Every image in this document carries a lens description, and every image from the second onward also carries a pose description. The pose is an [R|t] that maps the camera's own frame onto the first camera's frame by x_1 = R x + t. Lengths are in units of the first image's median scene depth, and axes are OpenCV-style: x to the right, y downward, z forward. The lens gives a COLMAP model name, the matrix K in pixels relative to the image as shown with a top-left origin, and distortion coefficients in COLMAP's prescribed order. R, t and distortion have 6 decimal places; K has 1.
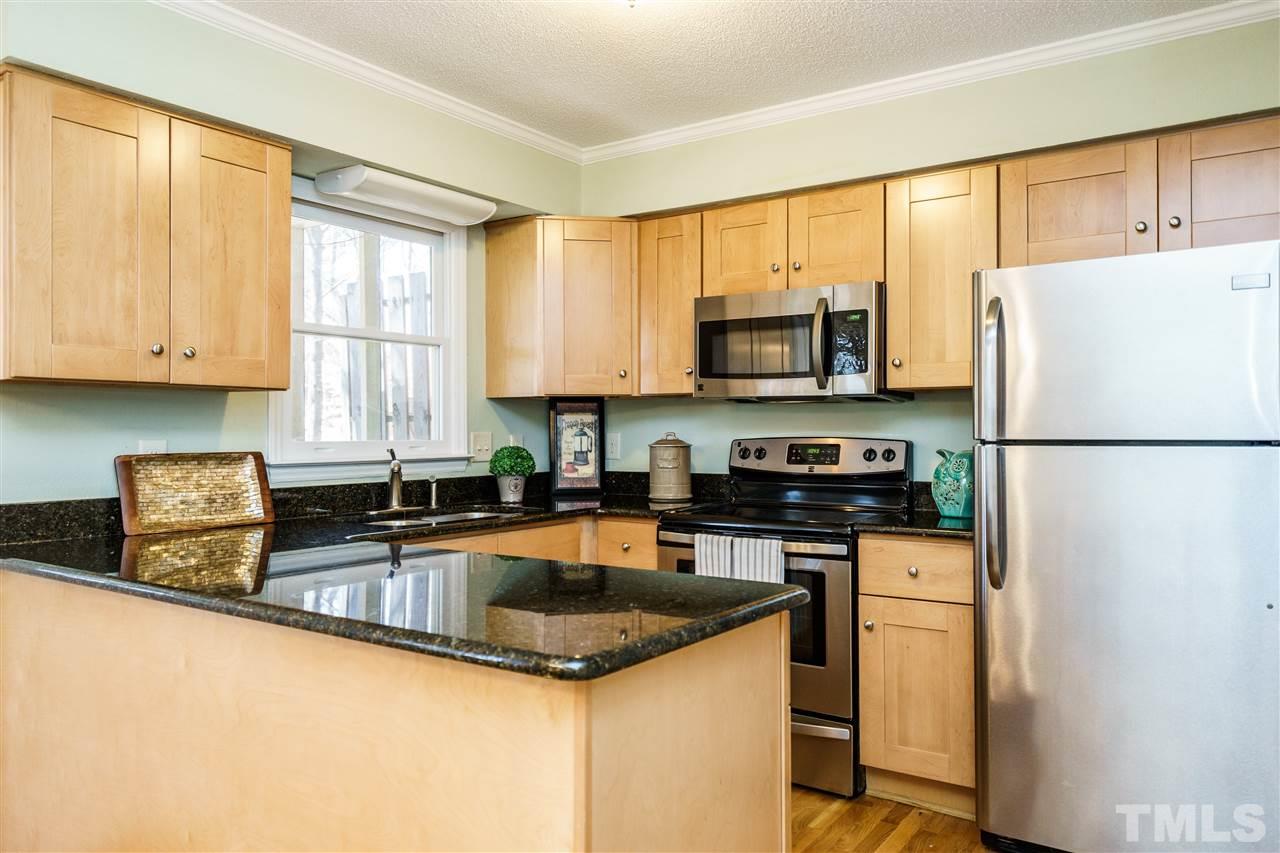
lens RADIAL K [[932.3, 0, 633.9], [0, 932.3, 421.6], [0, 0, 1]] dist [0.013650, 0.001262]
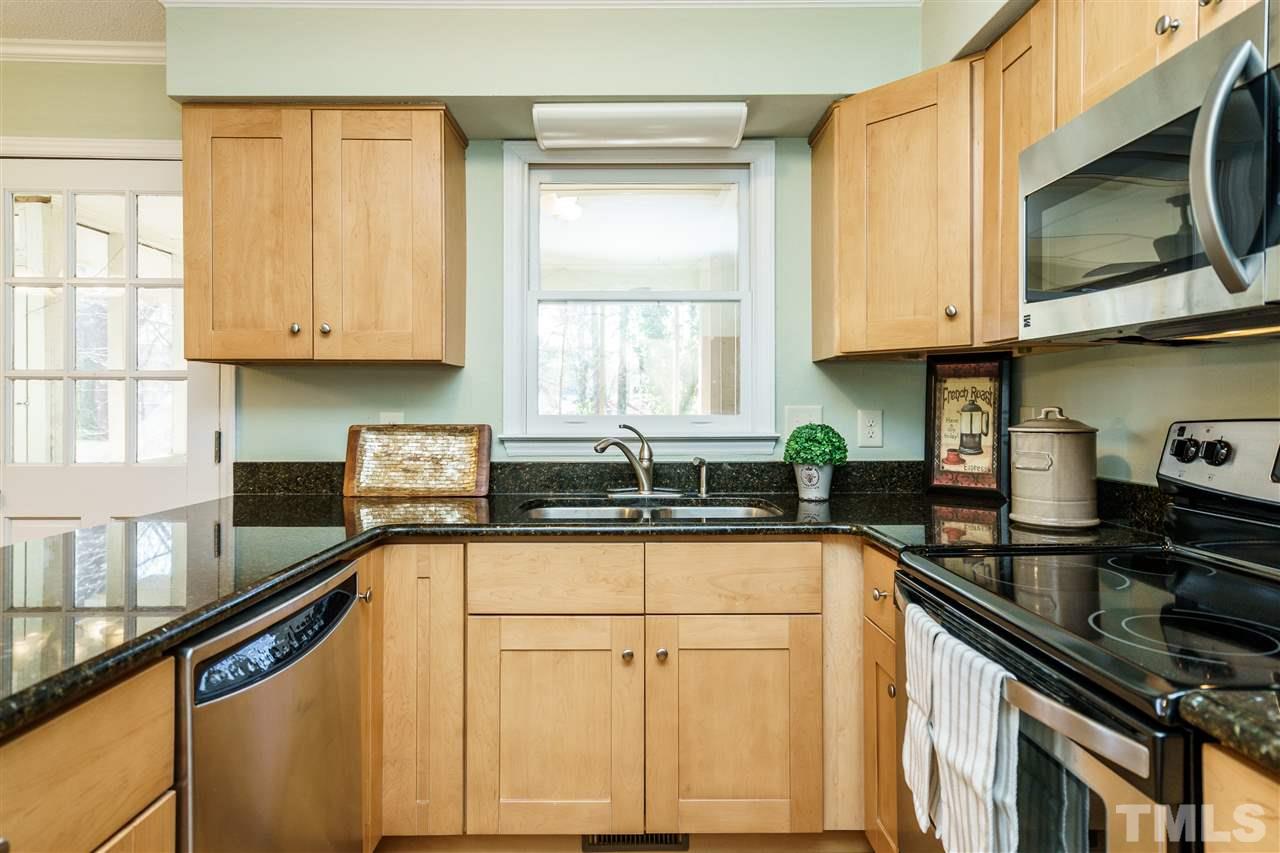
lens RADIAL K [[726.0, 0, 637.0], [0, 726.0, 403.0], [0, 0, 1]] dist [0.014344, 0.001543]
pose [[0.572082, -0.000973, -0.820196, 0.294973], [0.007877, 0.999960, 0.004308, 0.006147], [0.820158, -0.008925, 0.572067, 0.610756]]
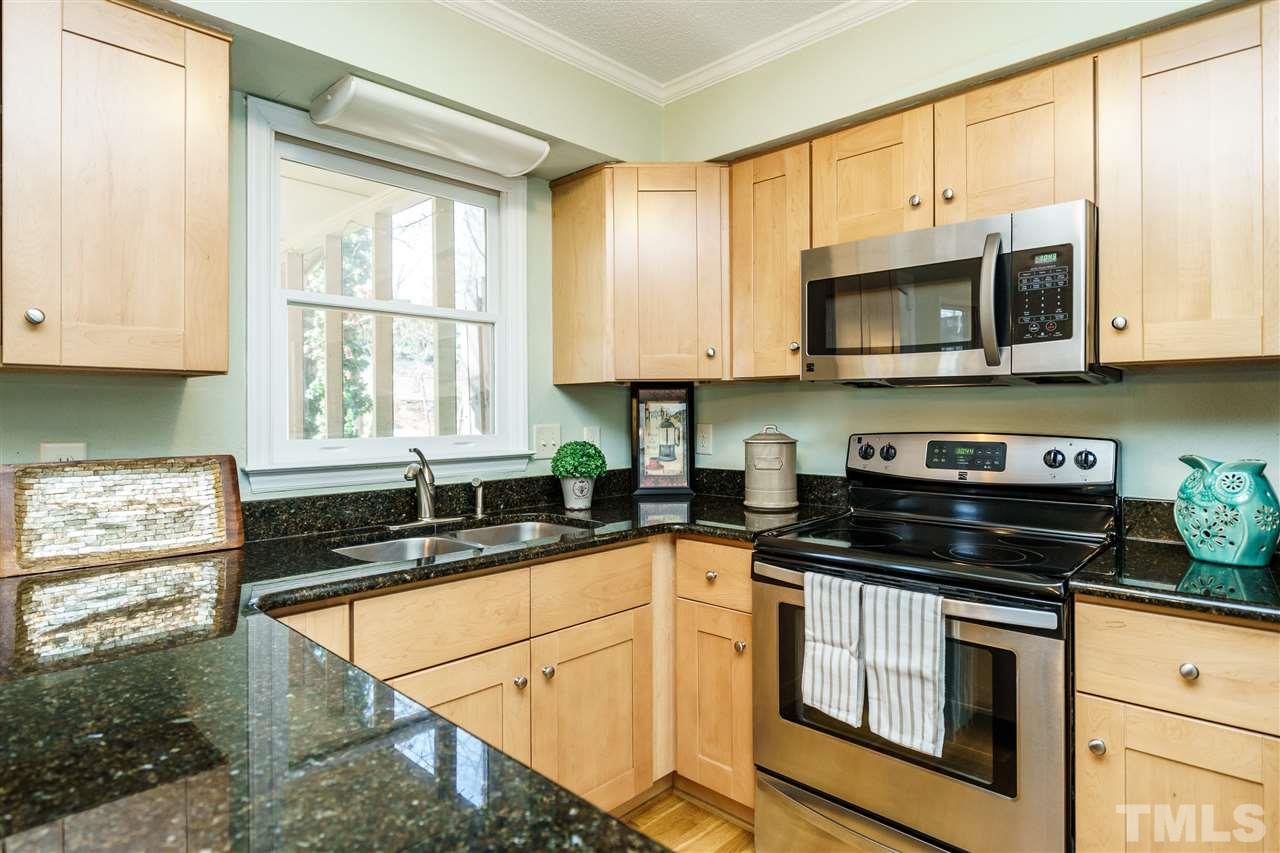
lens RADIAL K [[701.1, 0, 632.1], [0, 701.1, 409.7], [0, 0, 1]] dist [-0.005065, 0.001562]
pose [[0.986735, -0.003179, -0.162305, 0.021586], [0.004211, 0.999973, 0.006014, -0.006586], [0.162282, -0.006618, 0.986722, 0.427641]]
